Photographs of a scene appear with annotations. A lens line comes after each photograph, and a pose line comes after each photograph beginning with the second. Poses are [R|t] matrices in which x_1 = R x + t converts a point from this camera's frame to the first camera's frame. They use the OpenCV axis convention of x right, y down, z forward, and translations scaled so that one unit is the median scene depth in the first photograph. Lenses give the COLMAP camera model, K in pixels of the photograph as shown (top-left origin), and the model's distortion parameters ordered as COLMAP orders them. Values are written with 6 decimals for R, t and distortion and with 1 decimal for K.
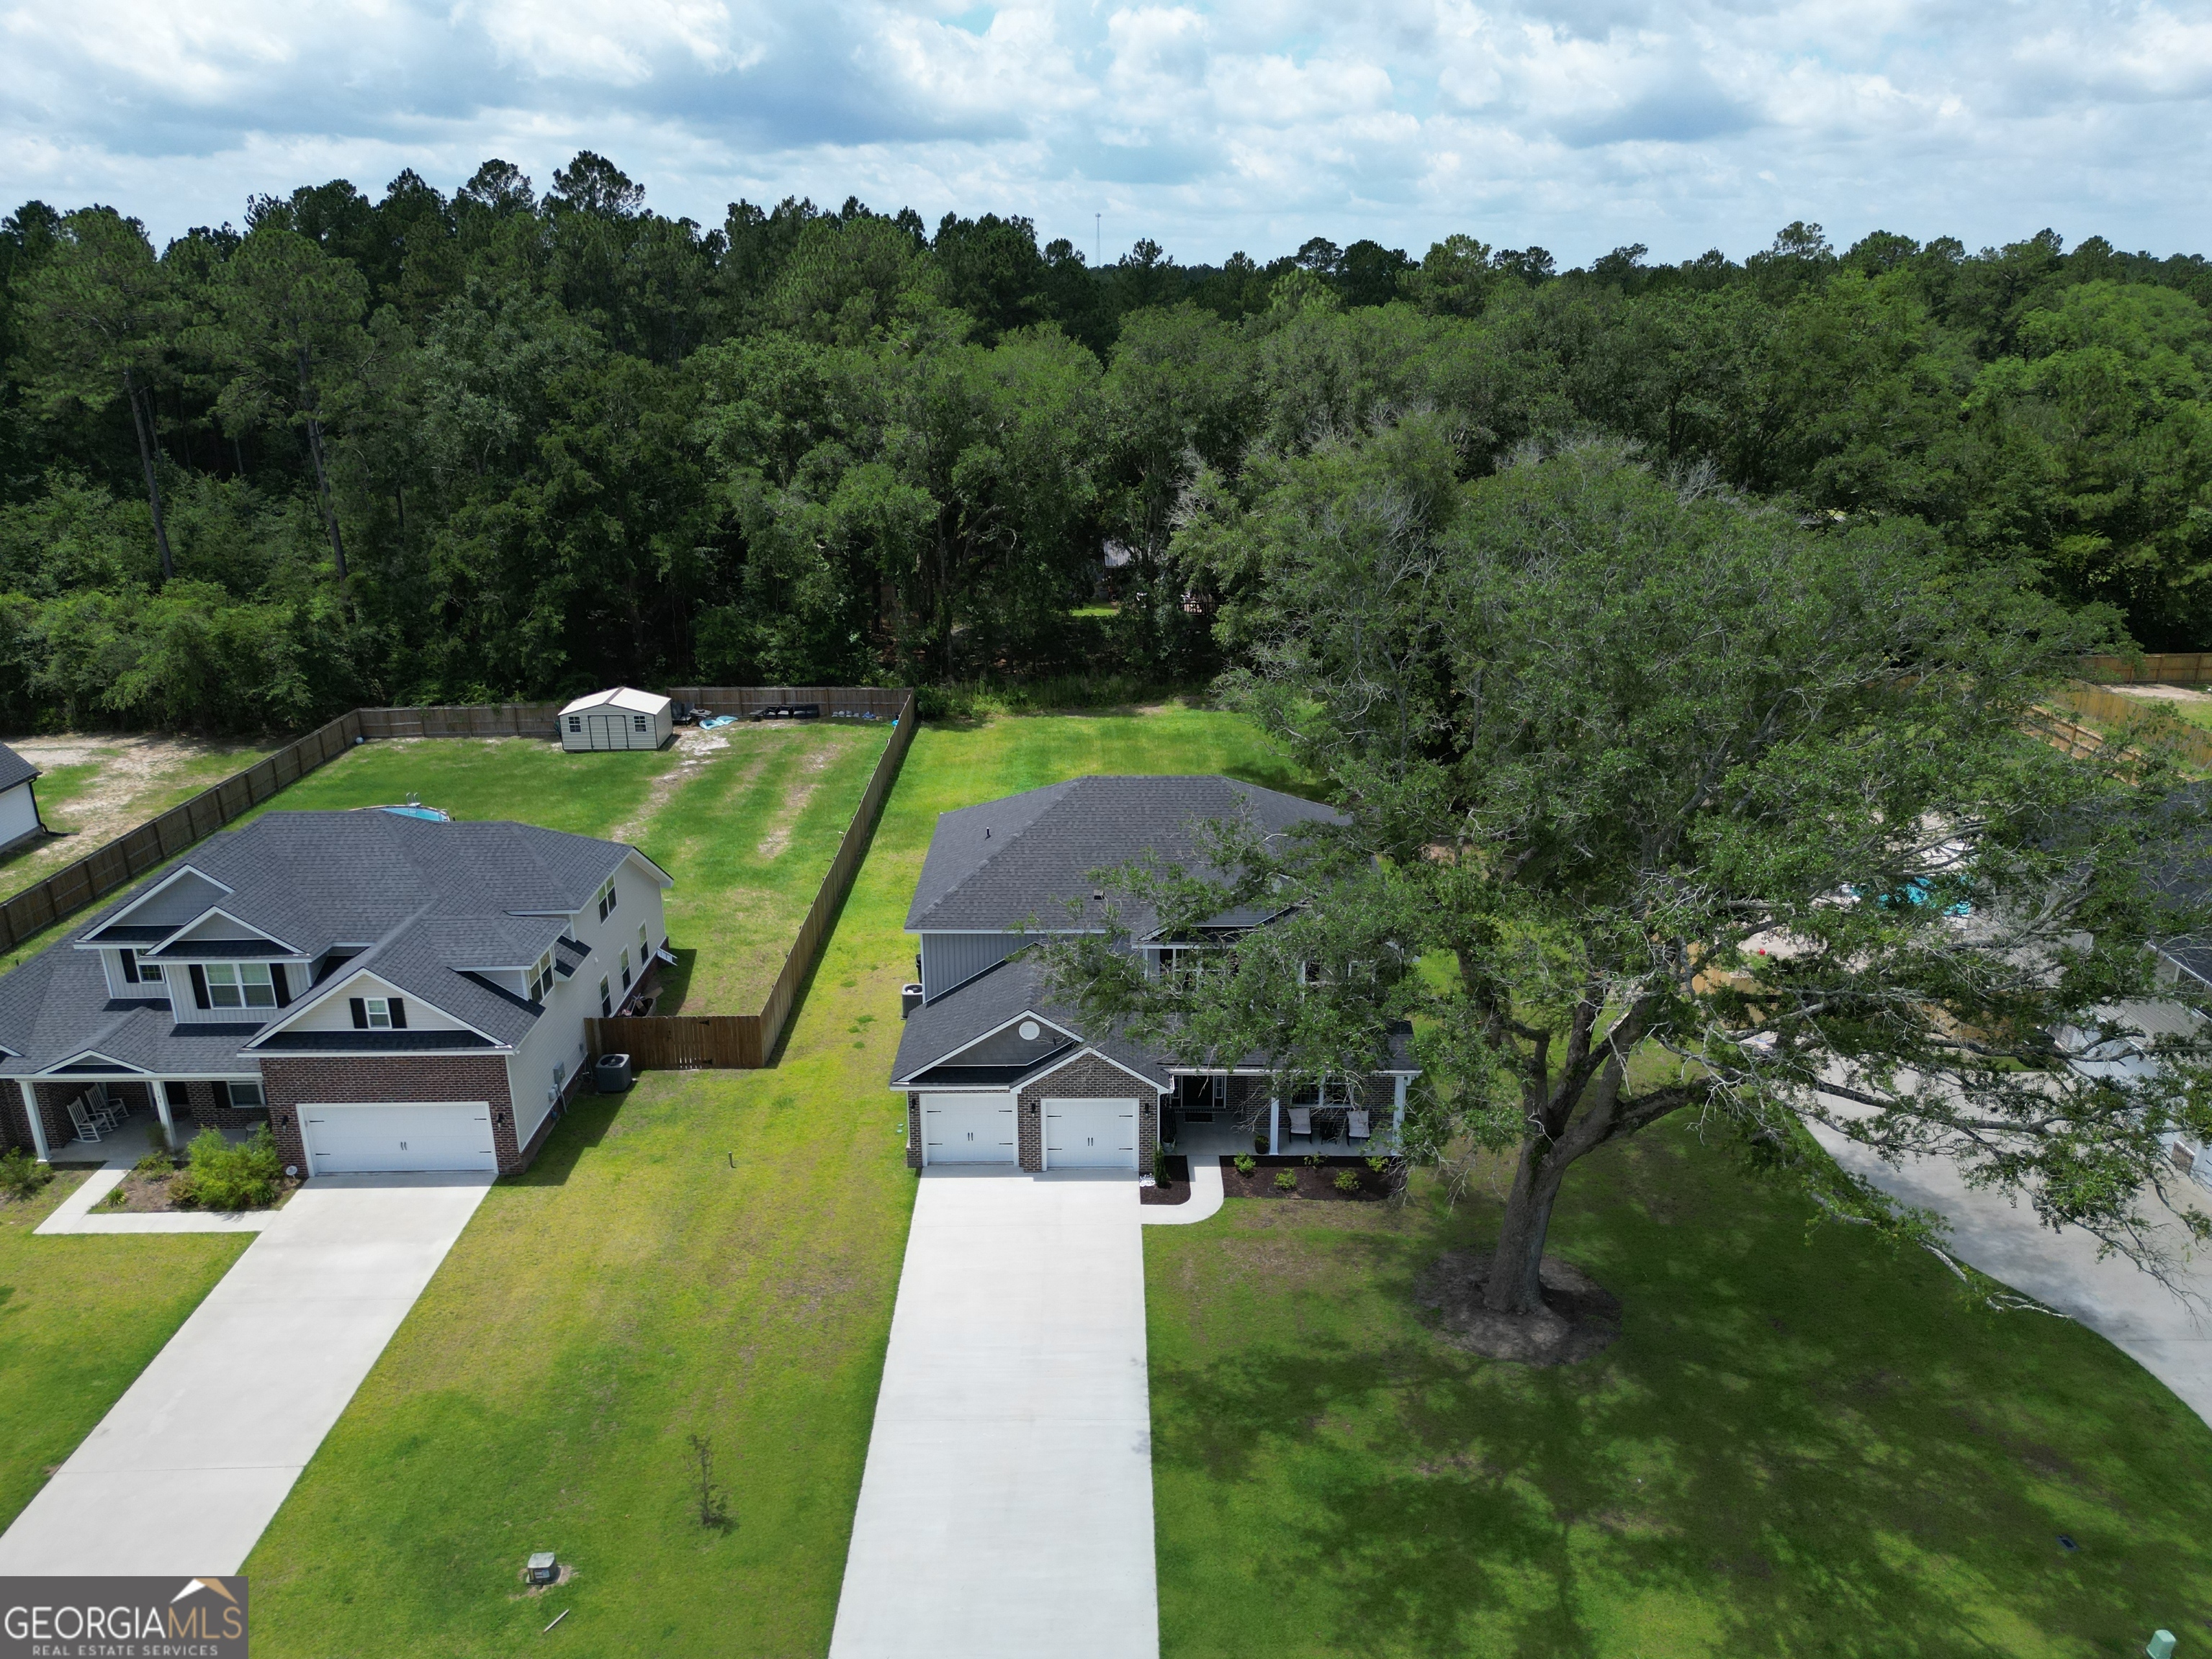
lens RADIAL K [[1552.9, 0, 1106.0], [0, 1552.9, 829.5], [0, 0, 1]] dist [0.065343, -0.059270]
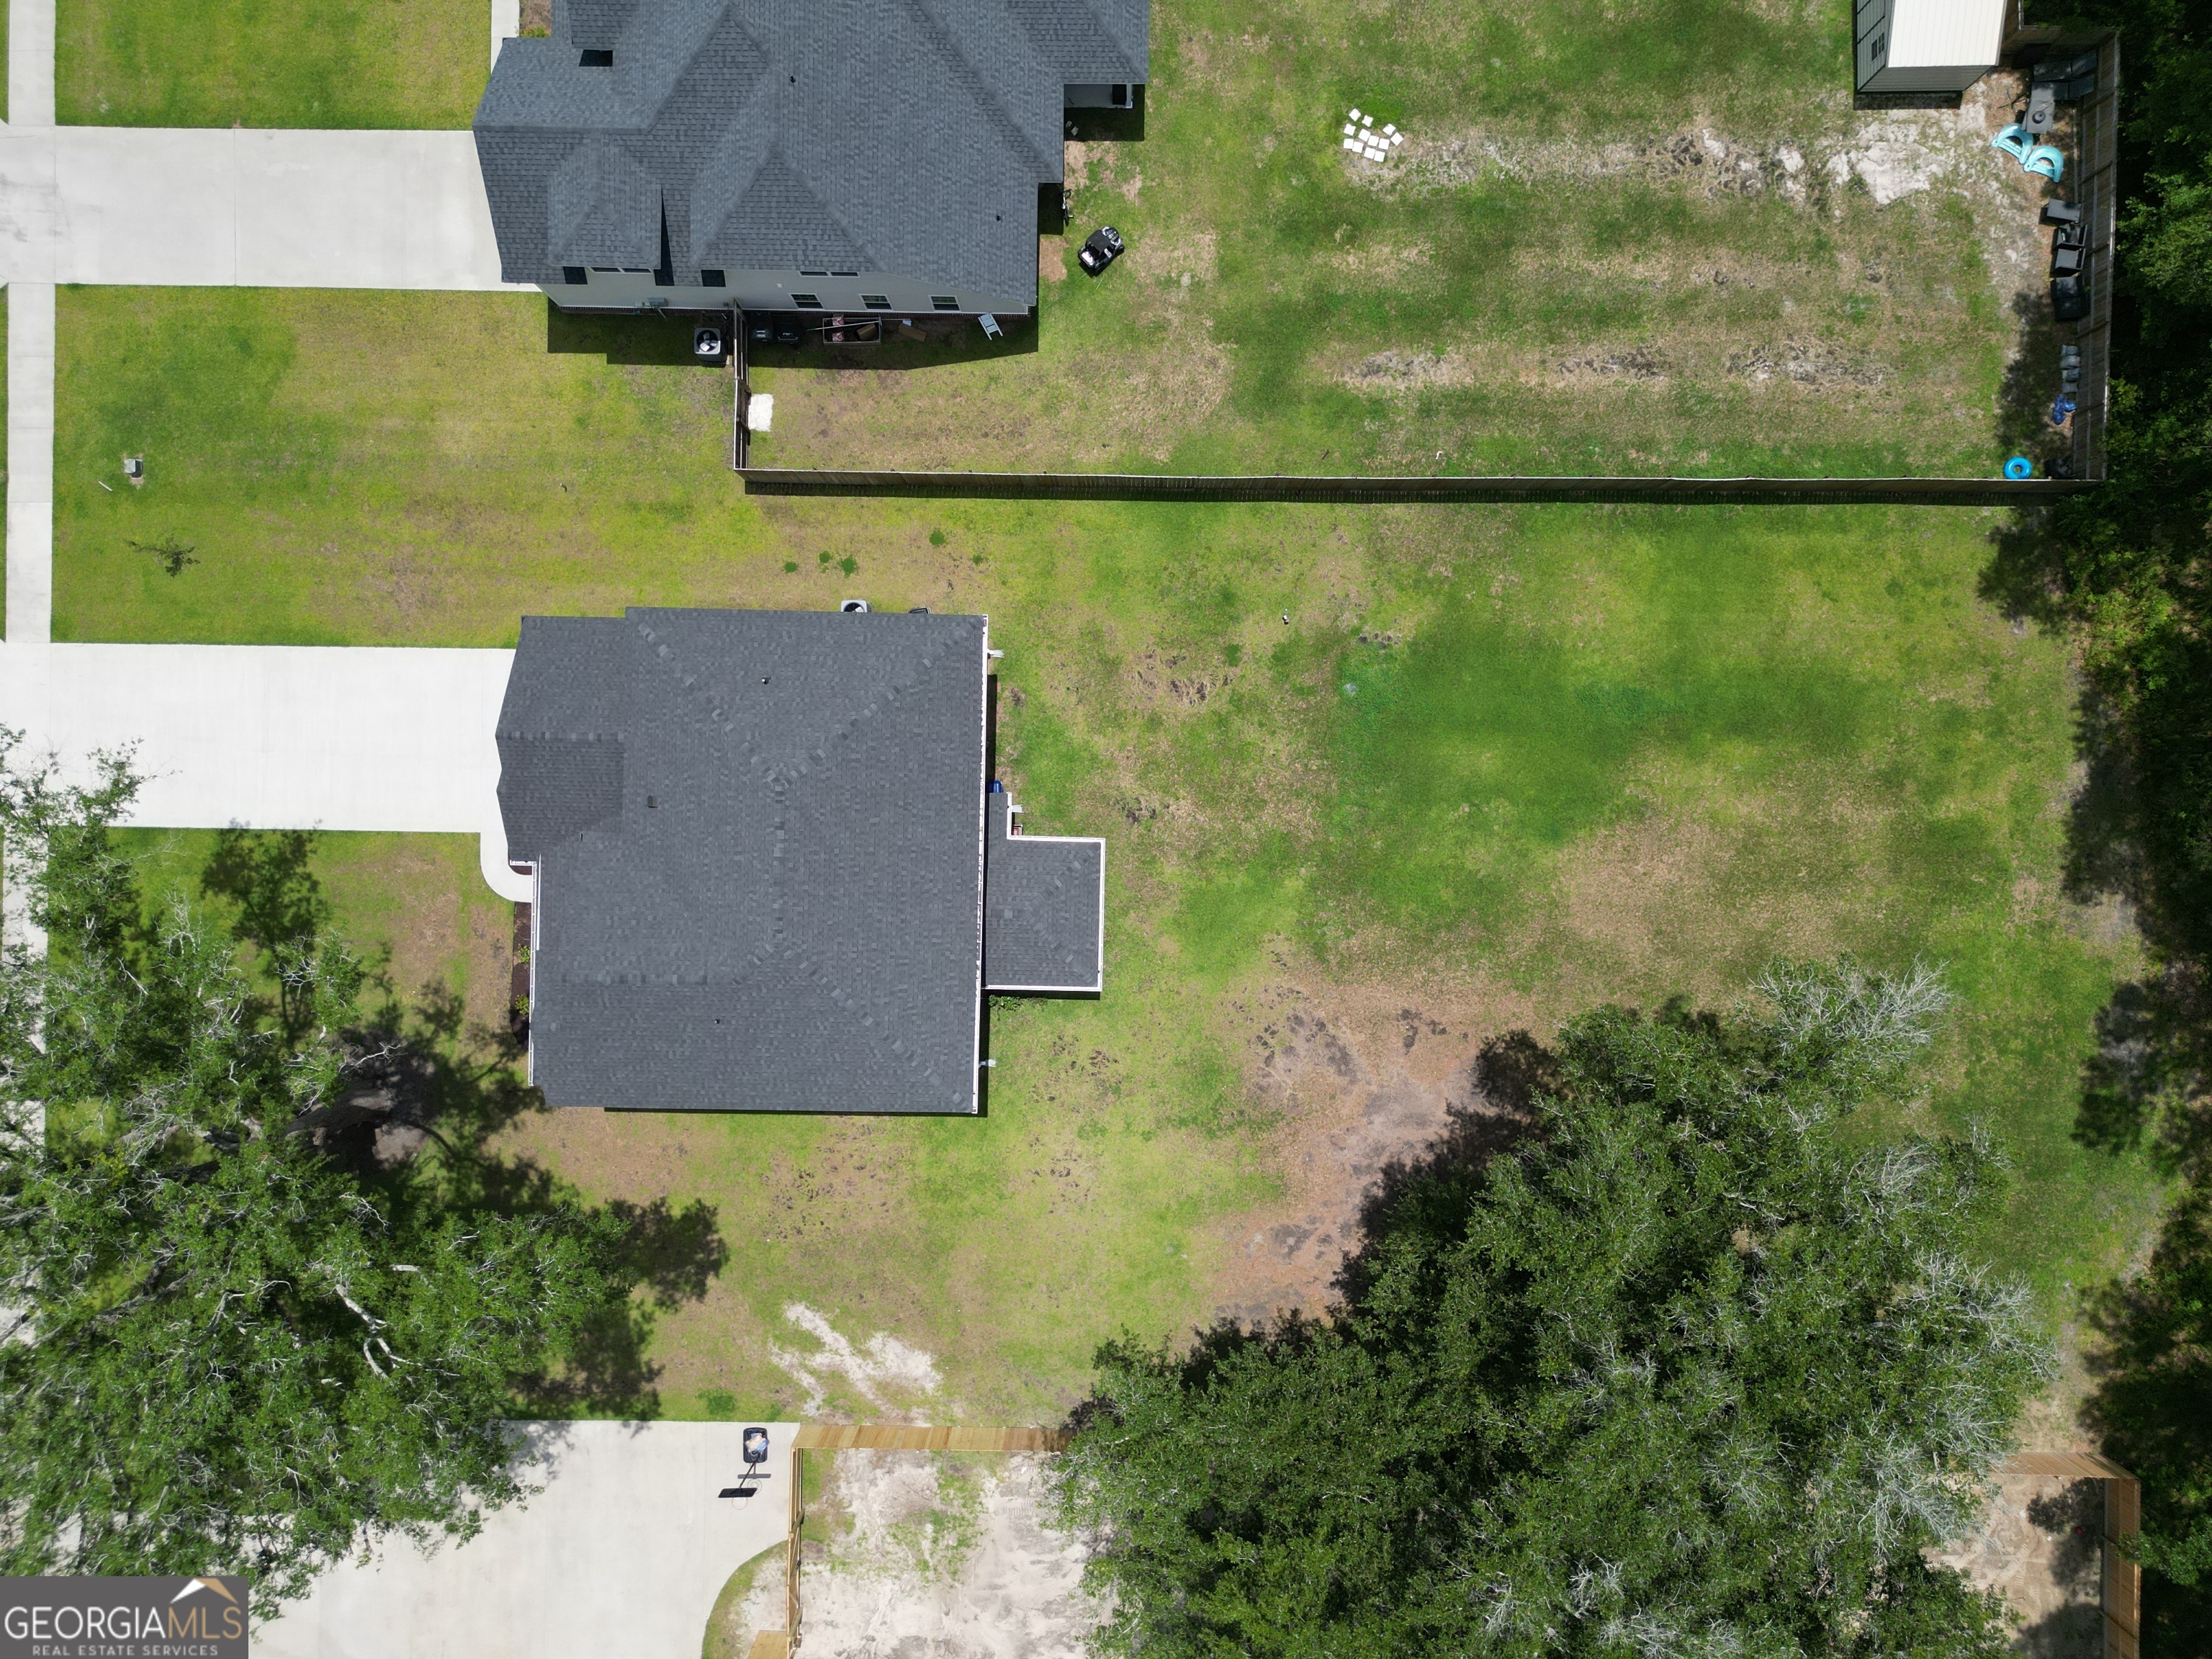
lens RADIAL K [[1553.8, 0, 1103.5], [0, 1553.8, 829.4], [0, 0, 1]] dist [0.068779, -0.065821]
pose [[-0.018690, 0.999726, 0.014114, -0.004602], [-0.319941, -0.019354, 0.947240, -0.736960], [0.947253, 0.013188, 0.320215, 0.715074]]
